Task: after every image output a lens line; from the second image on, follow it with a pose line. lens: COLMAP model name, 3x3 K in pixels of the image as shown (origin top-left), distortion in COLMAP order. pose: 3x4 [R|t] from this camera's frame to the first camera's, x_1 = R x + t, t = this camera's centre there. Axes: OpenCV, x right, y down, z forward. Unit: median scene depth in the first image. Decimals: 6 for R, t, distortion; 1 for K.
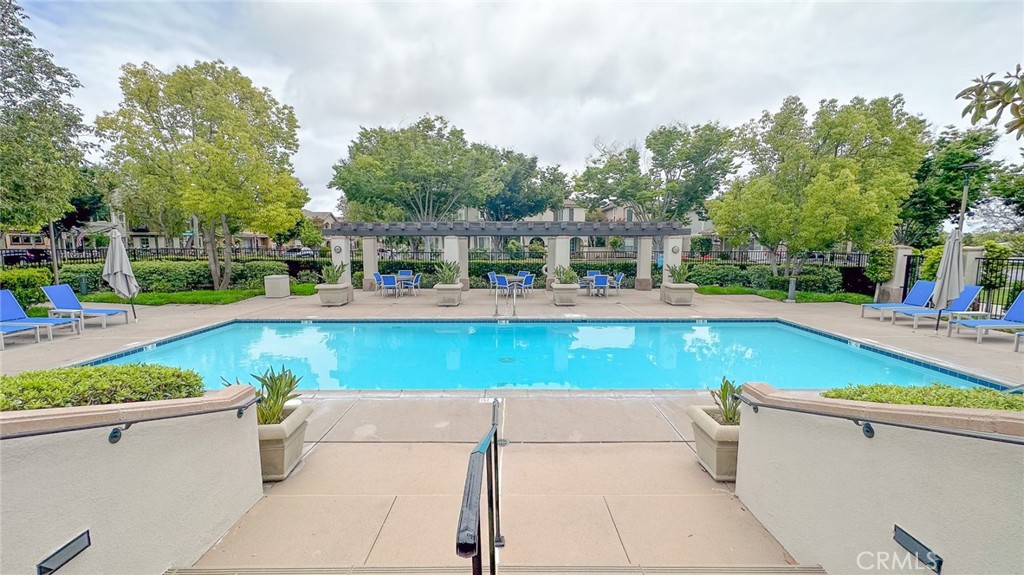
lens RADIAL K [[408.6, 0, 512.0], [0, 408.6, 287.5], [0, 0, 1]] dist [-0.001909, -0.000027]
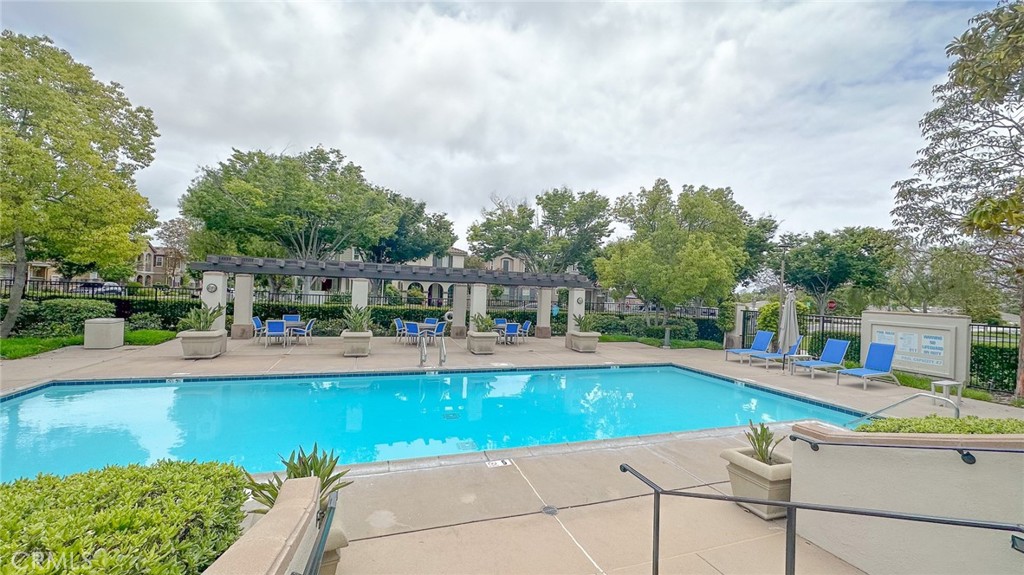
lens RADIAL K [[408.6, 0, 512.0], [0, 408.6, 287.5], [0, 0, 1]] dist [-0.001909, -0.000027]
pose [[0.941495, 0.040257, 0.334614, -0.119464], [-0.002123, 0.993529, -0.113555, -0.003049], [-0.337020, 0.106201, 0.935489, 0.034436]]
